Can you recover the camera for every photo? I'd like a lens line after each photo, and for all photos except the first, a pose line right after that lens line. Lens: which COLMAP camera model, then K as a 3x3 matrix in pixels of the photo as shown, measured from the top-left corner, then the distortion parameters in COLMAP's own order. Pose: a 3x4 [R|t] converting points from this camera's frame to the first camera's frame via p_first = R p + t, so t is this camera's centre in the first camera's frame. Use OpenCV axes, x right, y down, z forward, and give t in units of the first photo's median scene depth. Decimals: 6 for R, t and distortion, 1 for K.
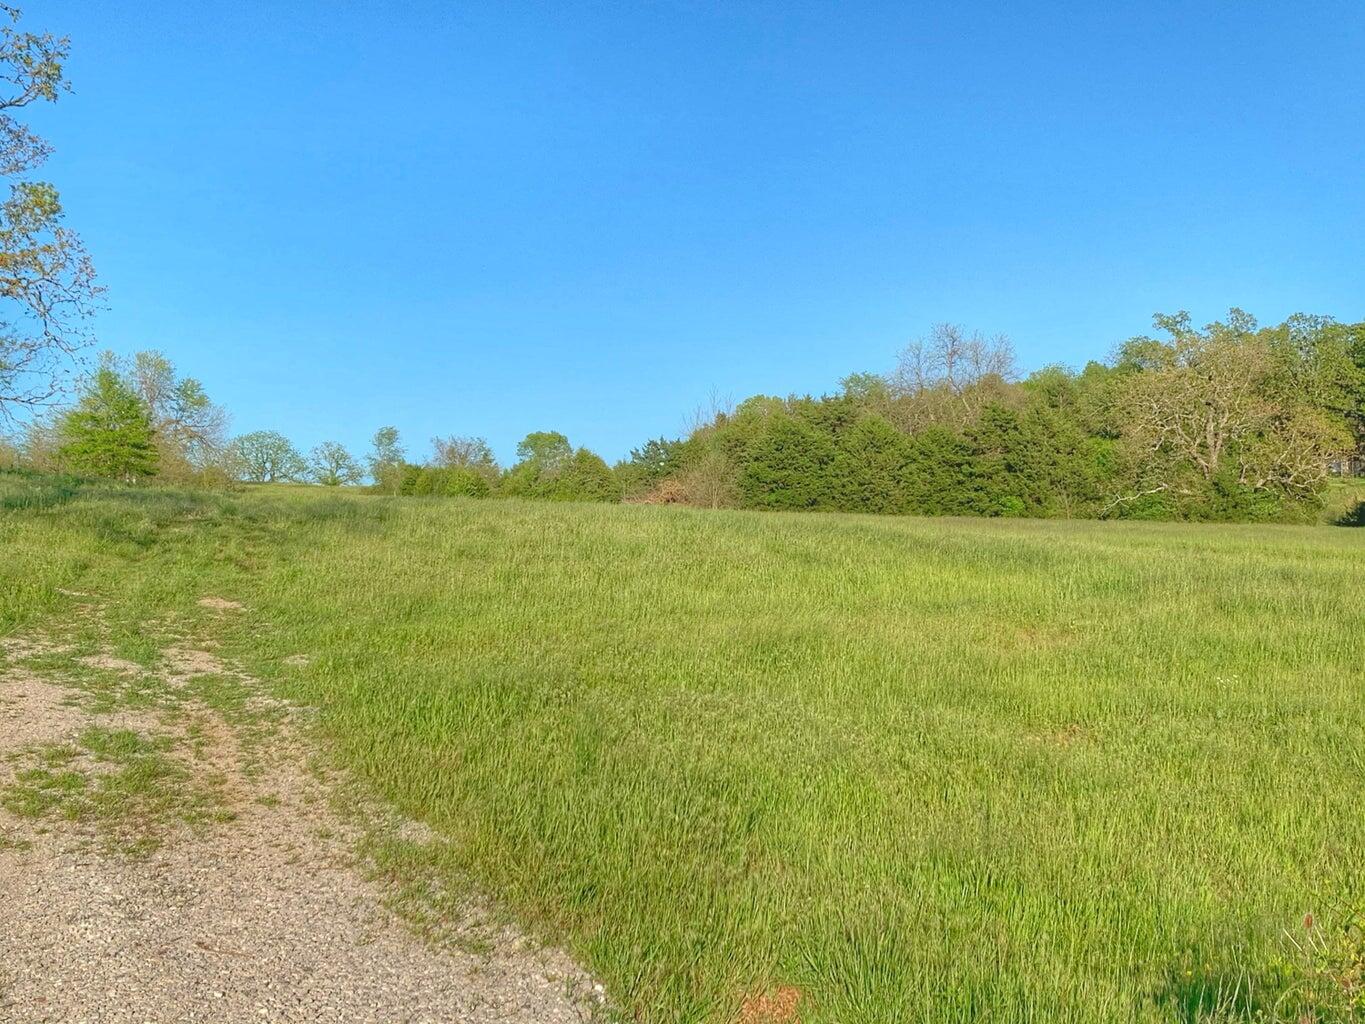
lens RADIAL K [[1916.5, 0, 677.2], [0, 1916.5, 519.7], [0, 0, 1]] dist [0.207479, 0.000000]
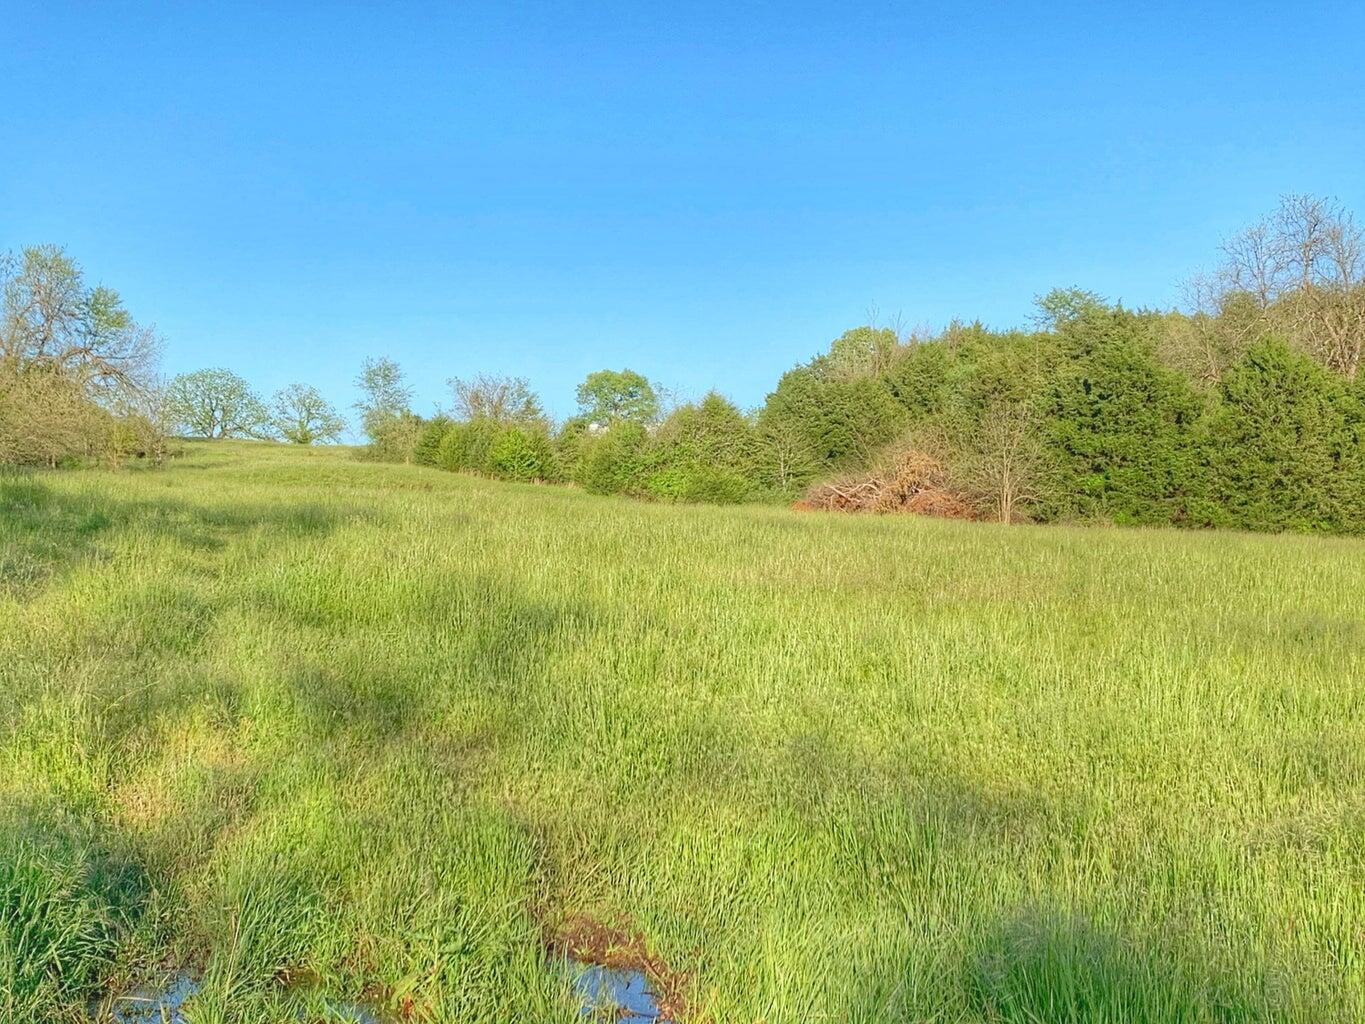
lens RADIAL K [[1998.7, 0, 634.8], [0, 1998.7, 498.8], [0, 0, 1]] dist [0.177857, 0.000000]
pose [[0.999944, 0.009092, -0.005357, -0.057030], [-0.009021, 0.999874, 0.013095, -0.008918], [0.005476, -0.013046, 0.999900, 0.277155]]
